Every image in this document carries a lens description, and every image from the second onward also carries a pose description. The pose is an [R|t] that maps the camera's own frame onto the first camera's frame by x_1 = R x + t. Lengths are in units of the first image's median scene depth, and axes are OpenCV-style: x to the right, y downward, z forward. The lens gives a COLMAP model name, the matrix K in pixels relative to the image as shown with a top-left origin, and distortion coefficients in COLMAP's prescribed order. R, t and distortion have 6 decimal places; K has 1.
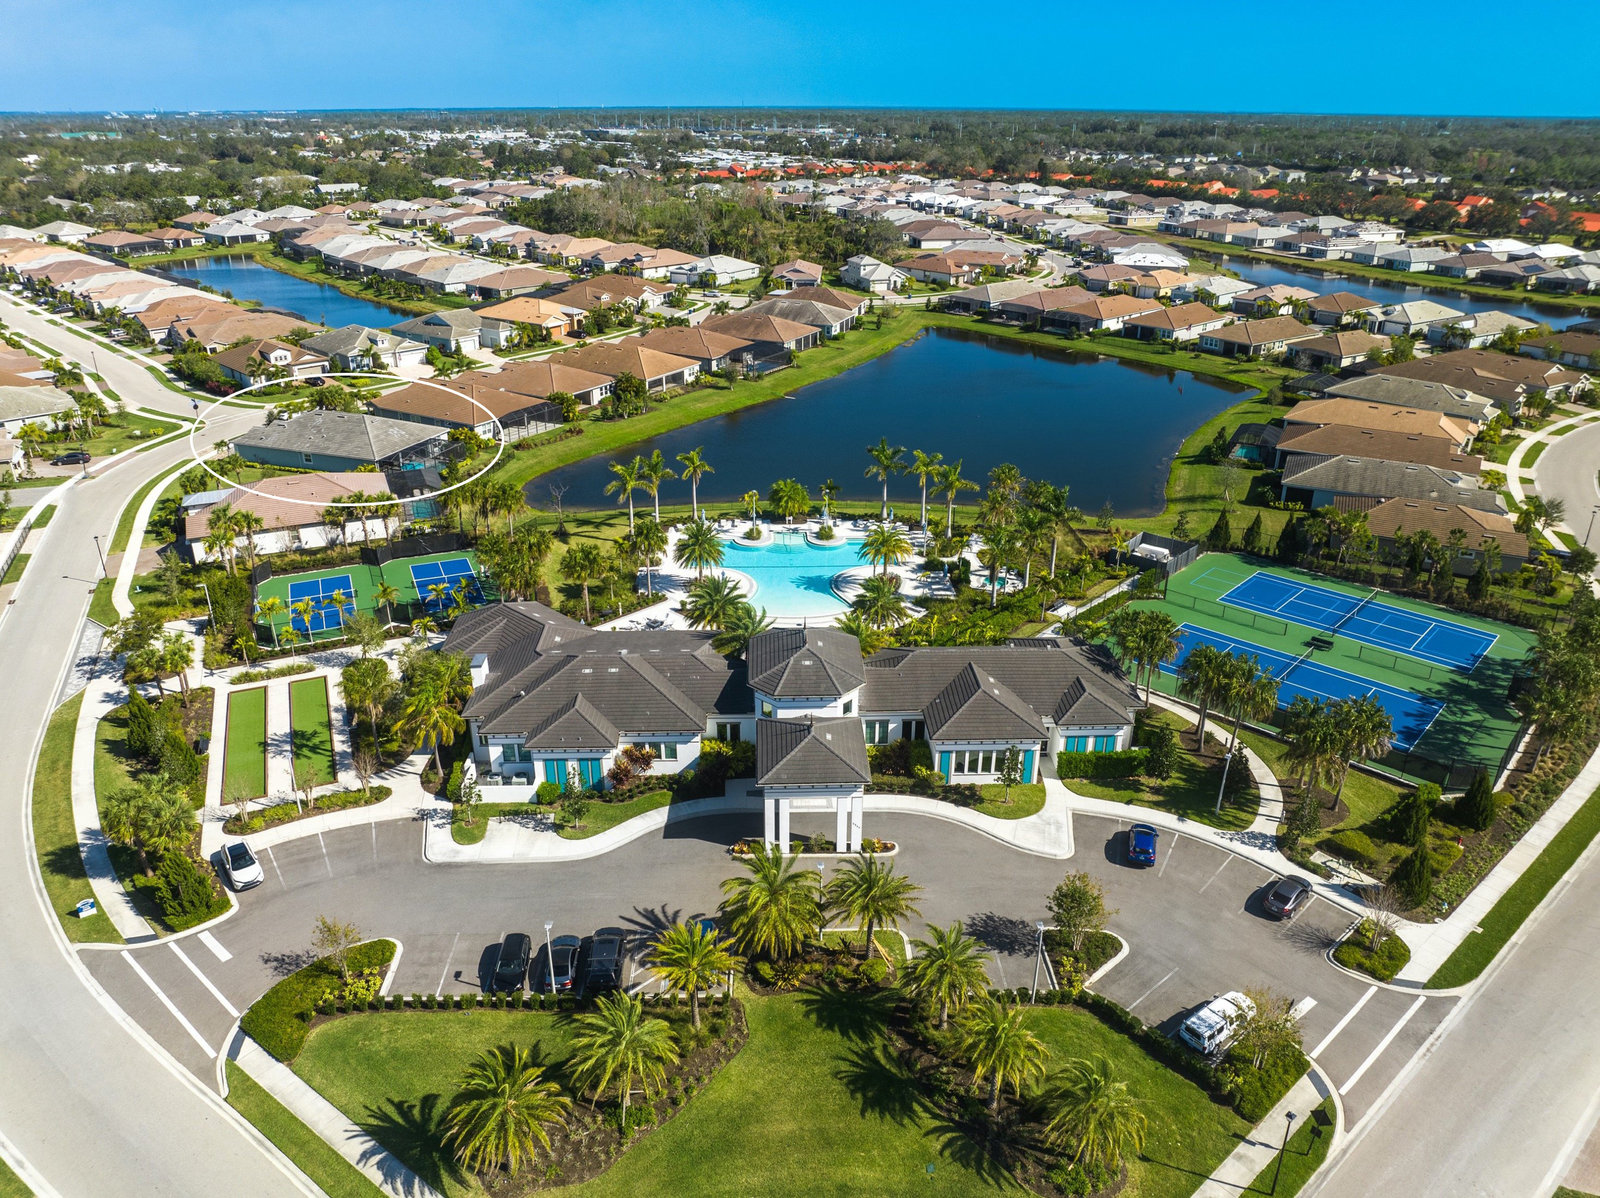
lens RADIAL K [[1127.7, 0, 799.7], [0, 1127.7, 602.9], [0, 0, 1]] dist [-0.042227, 0.002536]
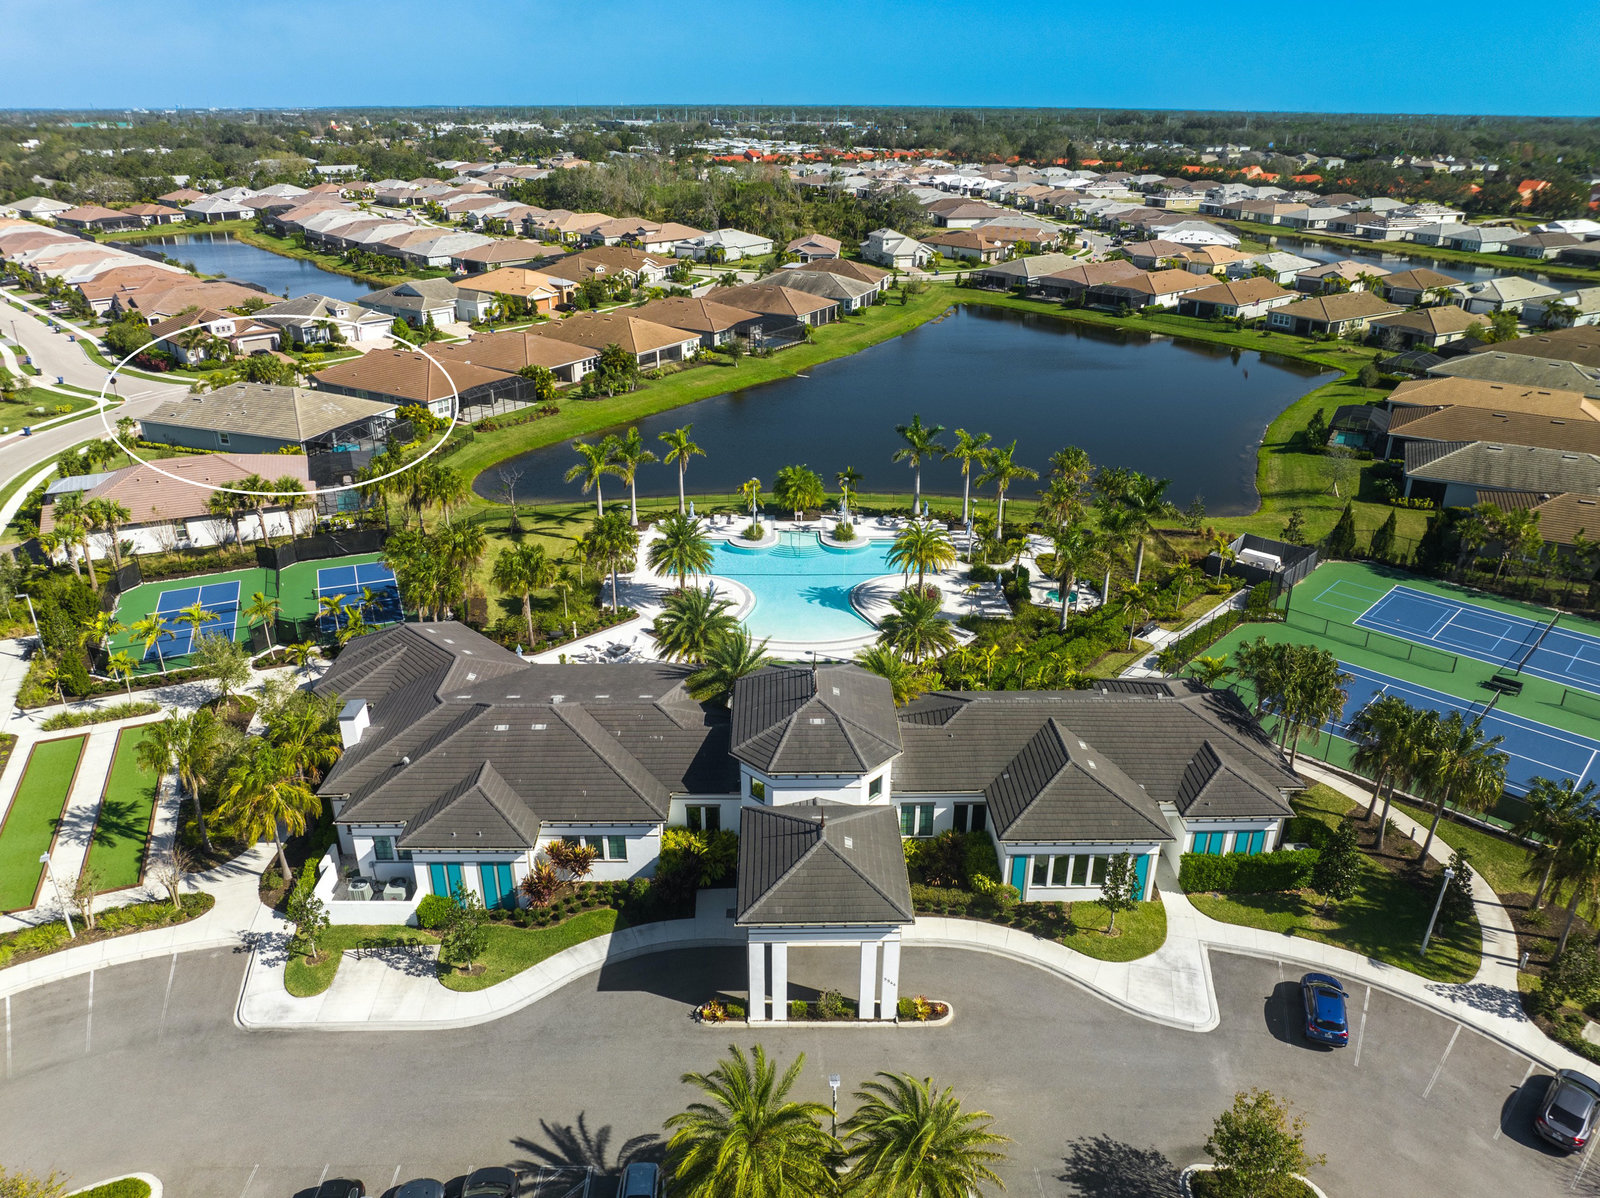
lens RADIAL K [[1127.7, 0, 799.7], [0, 1127.7, 602.9], [0, 0, 1]] dist [-0.042227, 0.002536]
pose [[0.999875, 0.007795, -0.013790, 0.002205], [-0.007785, 0.999969, 0.000812, -0.008734], [0.013796, -0.000705, 0.999905, 0.142710]]
